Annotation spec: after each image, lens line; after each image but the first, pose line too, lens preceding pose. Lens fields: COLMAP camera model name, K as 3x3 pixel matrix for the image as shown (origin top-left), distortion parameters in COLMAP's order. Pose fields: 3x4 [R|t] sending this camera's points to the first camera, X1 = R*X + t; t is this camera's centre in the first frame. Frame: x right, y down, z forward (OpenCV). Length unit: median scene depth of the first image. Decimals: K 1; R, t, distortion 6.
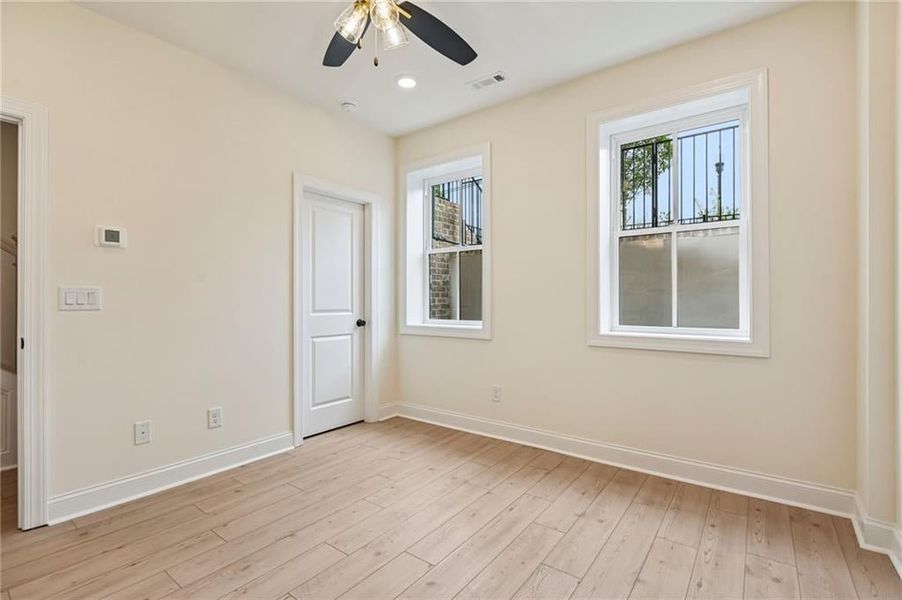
lens RADIAL K [[418.3, 0, 451.0], [0, 418.3, 300.0], [0, 0, 1]] dist [0.010567, -0.010272]
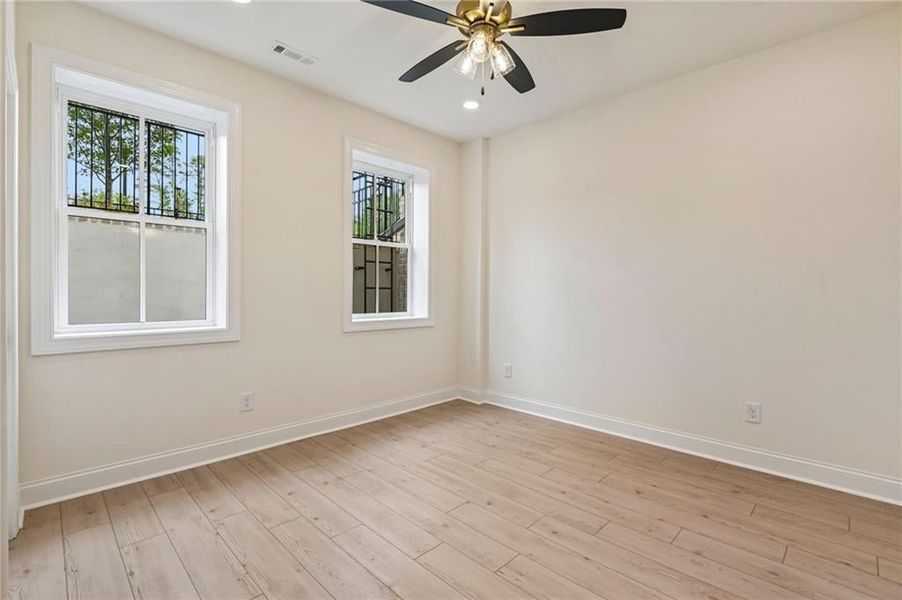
lens RADIAL K [[417.1, 0, 454.5], [0, 417.1, 295.9], [0, 0, 1]] dist [0.002693, -0.010056]
pose [[0.126861, -0.004151, 0.991912, -0.749645], [-0.002547, 0.999987, 0.004511, -0.001053], [-0.991917, -0.003099, 0.126849, 0.503528]]
